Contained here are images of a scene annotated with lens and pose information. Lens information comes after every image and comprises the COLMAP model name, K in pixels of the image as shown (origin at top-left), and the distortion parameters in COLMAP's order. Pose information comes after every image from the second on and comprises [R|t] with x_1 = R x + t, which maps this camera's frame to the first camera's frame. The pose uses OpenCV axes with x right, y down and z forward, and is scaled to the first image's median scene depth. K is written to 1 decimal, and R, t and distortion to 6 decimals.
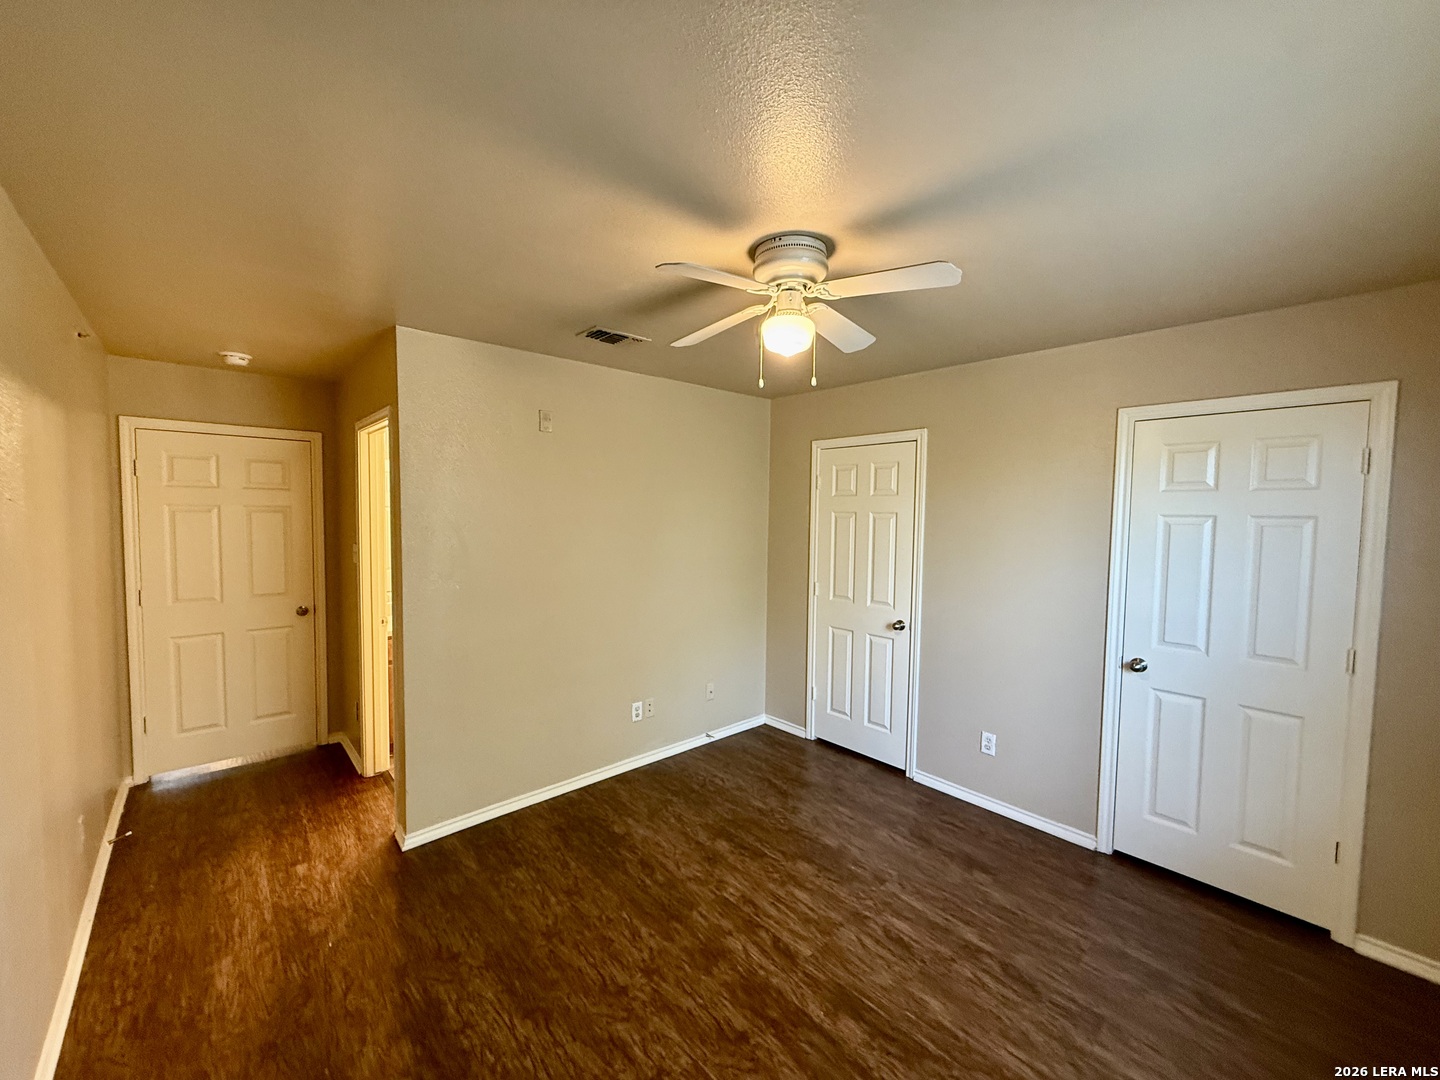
lens RADIAL K [[569.1, 0, 720.0], [0, 569.1, 540.0], [0, 0, 1]] dist [0.003961, -0.003635]
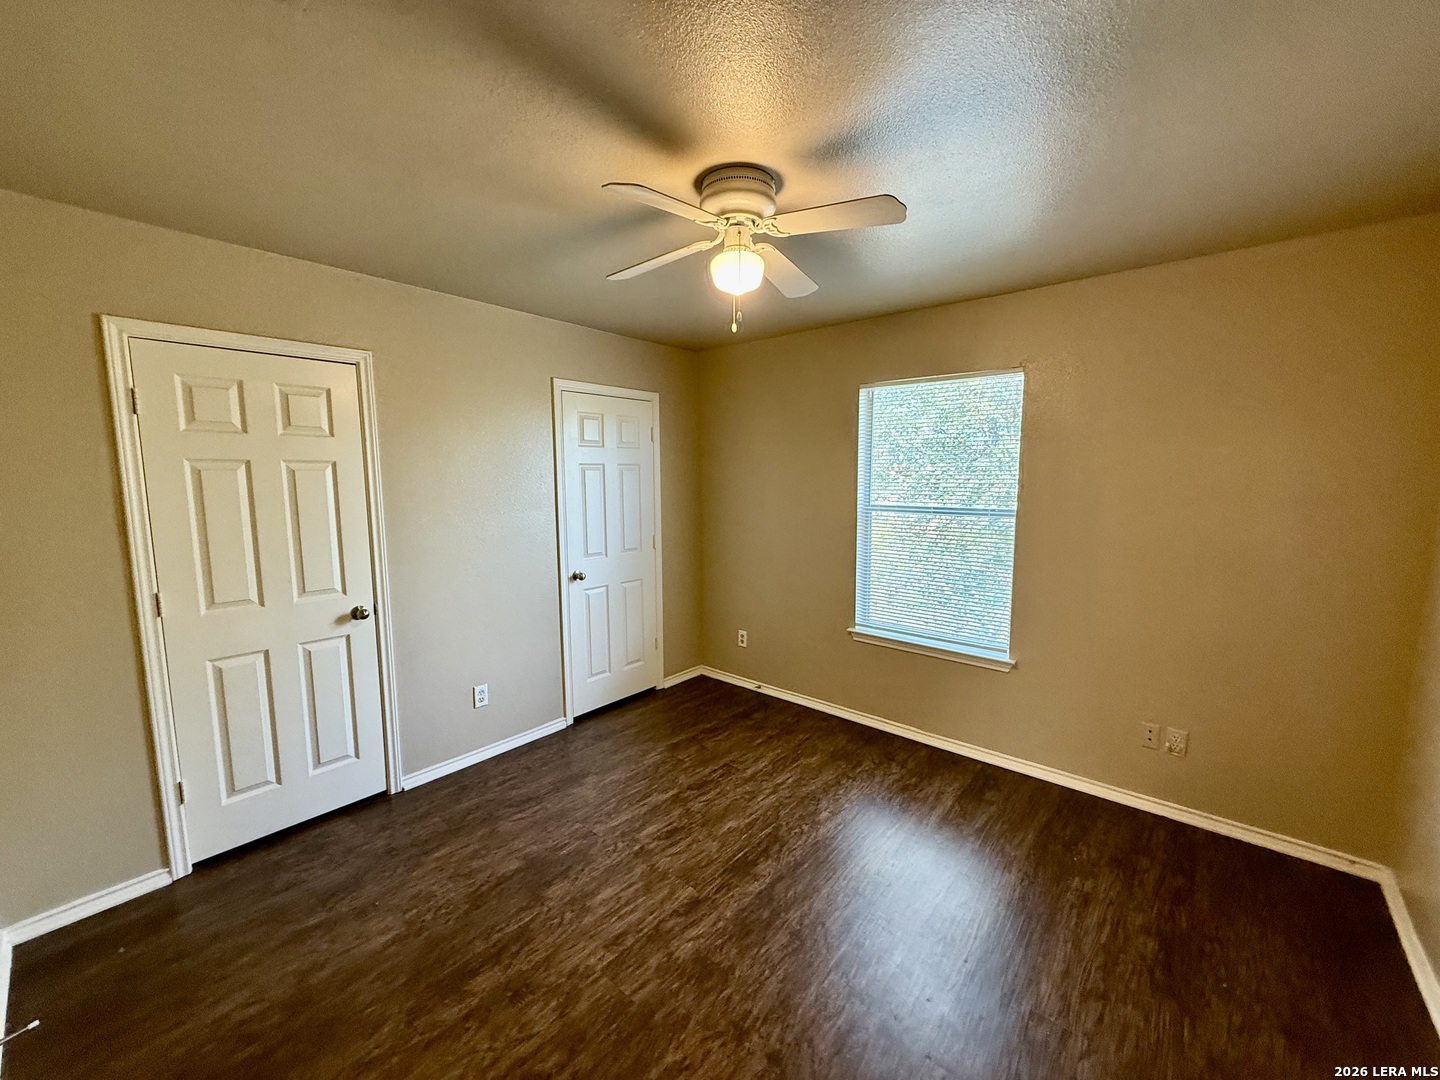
lens RADIAL K [[569.1, 0, 720.0], [0, 569.1, 540.0], [0, 0, 1]] dist [0.003961, -0.003635]
pose [[-0.123757, -0.124962, 0.984413, -0.726963], [0.053123, 0.989782, 0.132322, -0.028438], [-0.990890, 0.068670, -0.115854, 0.952329]]
